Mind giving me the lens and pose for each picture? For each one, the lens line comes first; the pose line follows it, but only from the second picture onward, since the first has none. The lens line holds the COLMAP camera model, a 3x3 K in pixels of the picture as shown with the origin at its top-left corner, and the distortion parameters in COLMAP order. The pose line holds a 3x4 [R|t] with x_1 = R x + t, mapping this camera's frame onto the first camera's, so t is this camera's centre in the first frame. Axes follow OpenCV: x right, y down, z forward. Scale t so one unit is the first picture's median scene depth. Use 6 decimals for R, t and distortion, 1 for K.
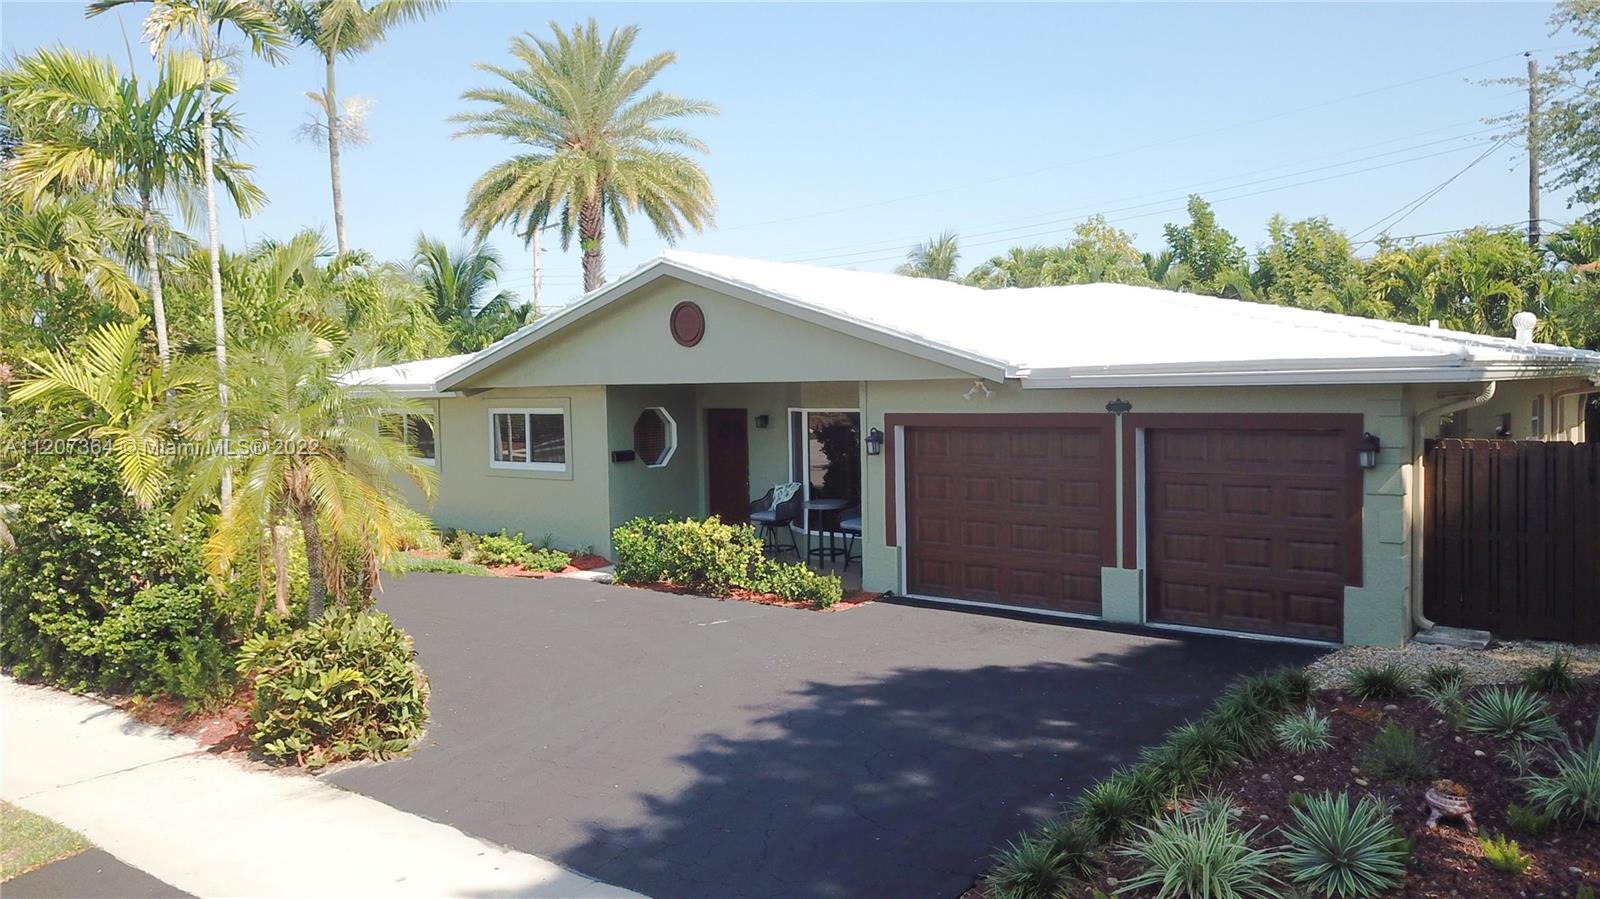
lens RADIAL K [[1188.6, 0, 800.0], [0, 1188.6, 449.5], [0, 0, 1]] dist [0.002342, 0.003382]
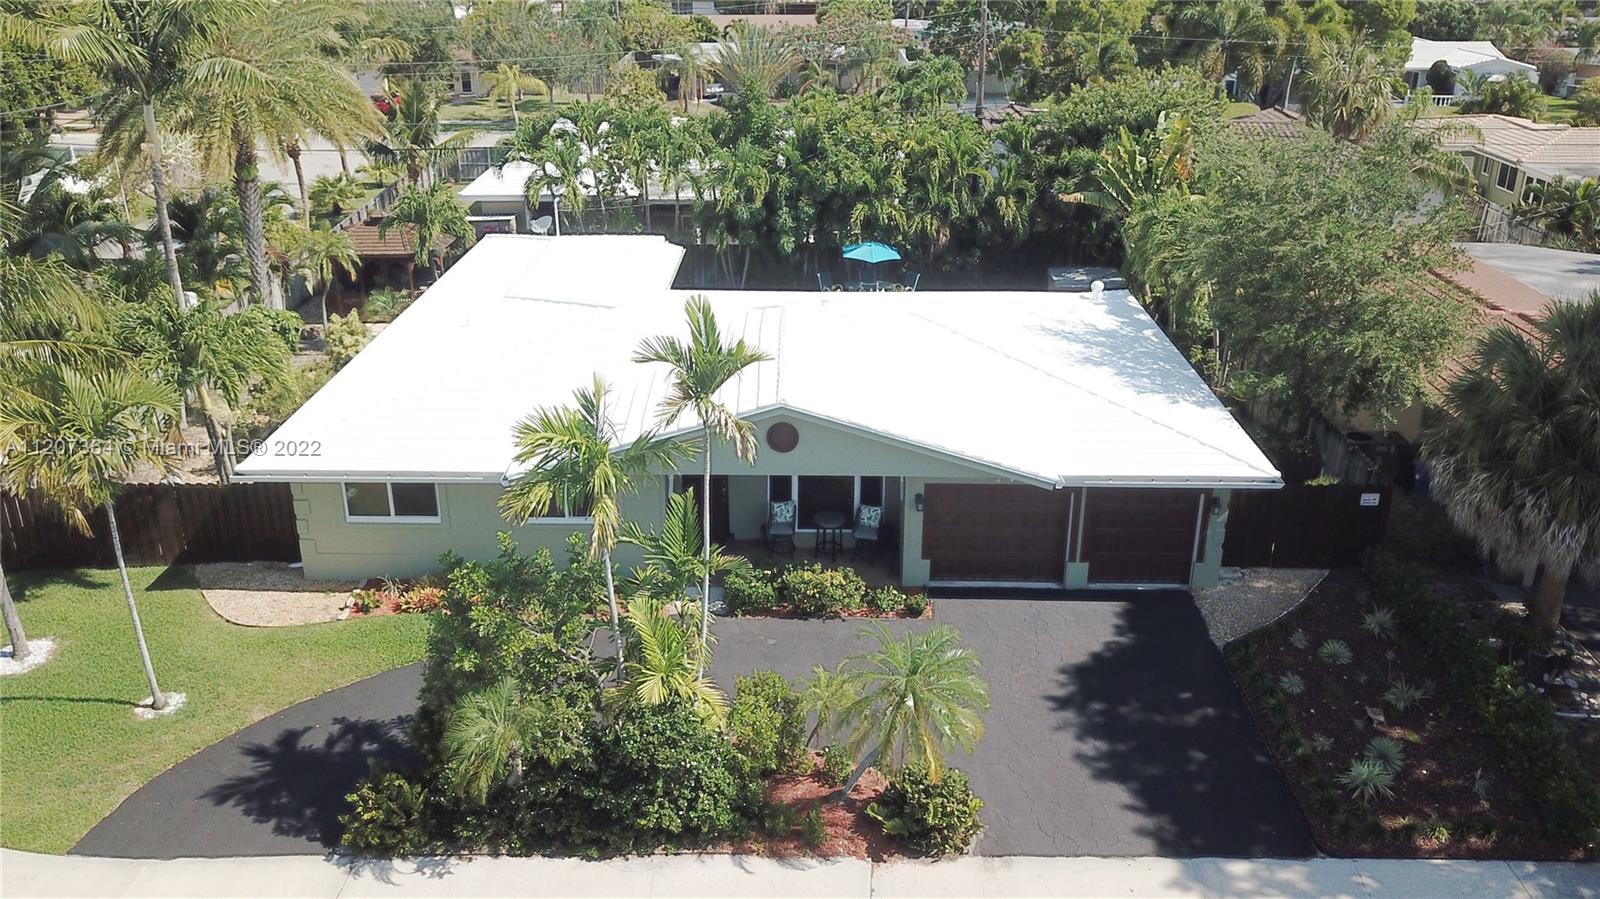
lens RADIAL K [[1188.6, 0, 800.0], [0, 1188.6, 449.5], [0, 0, 1]] dist [0.002342, 0.003382]
pose [[0.791994, -0.226122, 0.567111, -1.523726], [0.028158, 0.941424, 0.336047, -0.980783], [-0.609879, -0.250178, 0.751969, -0.136294]]
